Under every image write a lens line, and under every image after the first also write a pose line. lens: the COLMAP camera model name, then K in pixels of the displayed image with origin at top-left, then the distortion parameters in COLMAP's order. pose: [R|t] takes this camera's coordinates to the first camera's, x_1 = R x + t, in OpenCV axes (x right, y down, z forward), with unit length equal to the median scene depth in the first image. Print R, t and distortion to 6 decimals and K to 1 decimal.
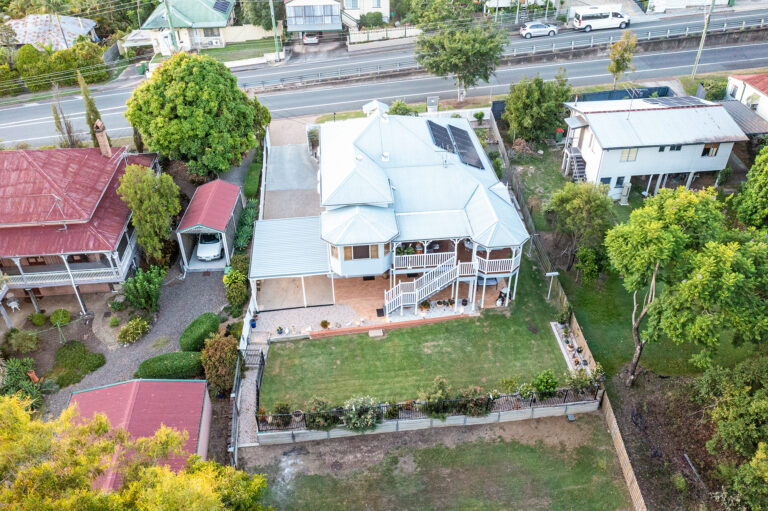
lens RADIAL K [[621.2, 0, 384.0], [0, 621.2, 255.5], [0, 0, 1]] dist [-0.012481, -0.002270]
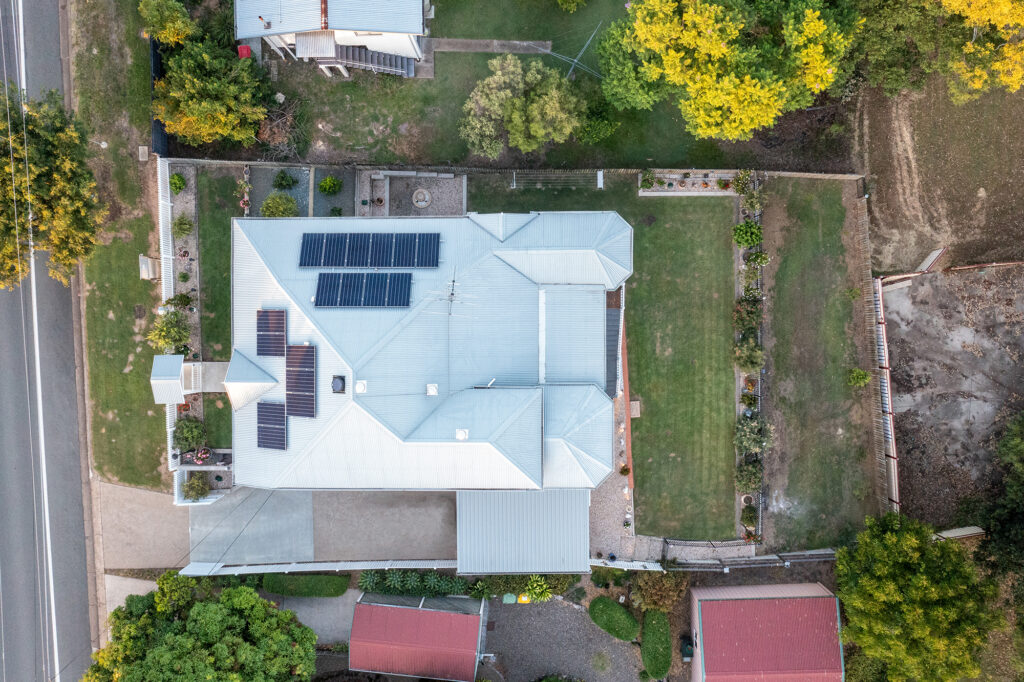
lens RADIAL K [[828.3, 0, 512.0], [0, 828.3, 341.0], [0, 0, 1]] dist [-0.012481, -0.002270]
pose [[0.088970, -0.996029, -0.003204, 0.065955], [0.591196, 0.050219, 0.804963, -0.861156], [-0.801605, -0.073512, 0.593317, 0.475206]]
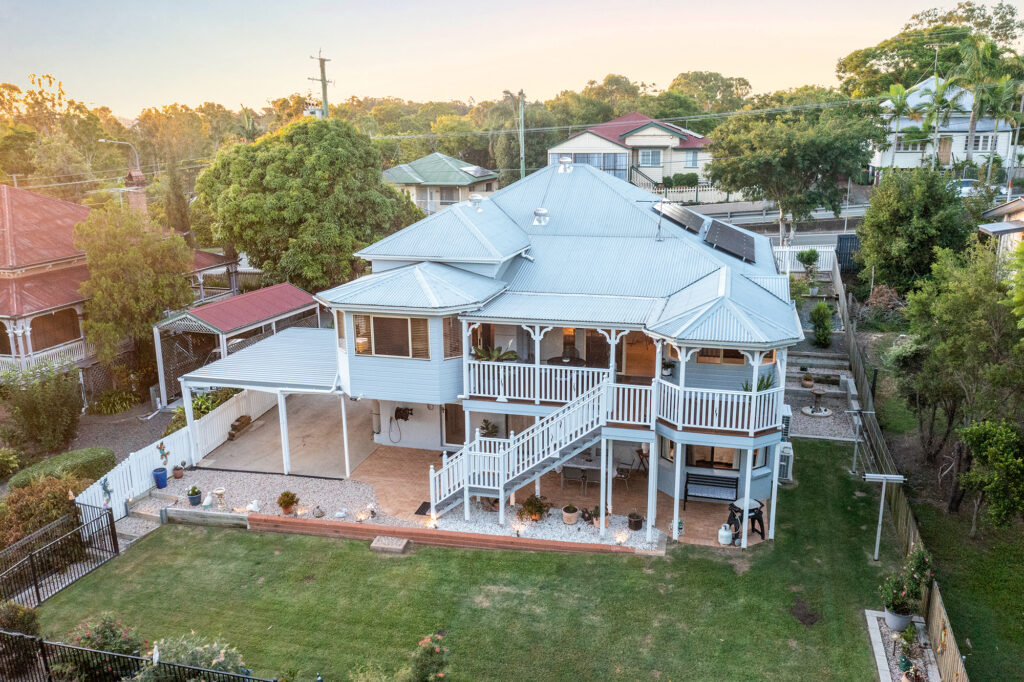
lens RADIAL K [[828.3, 0, 512.0], [0, 828.3, 341.0], [0, 0, 1]] dist [-0.012481, -0.002270]
pose [[0.934449, 0.089083, -0.344774, 0.231785], [-0.212117, 0.916935, -0.337988, 0.167402], [0.286026, 0.388965, 0.875726, 0.499923]]
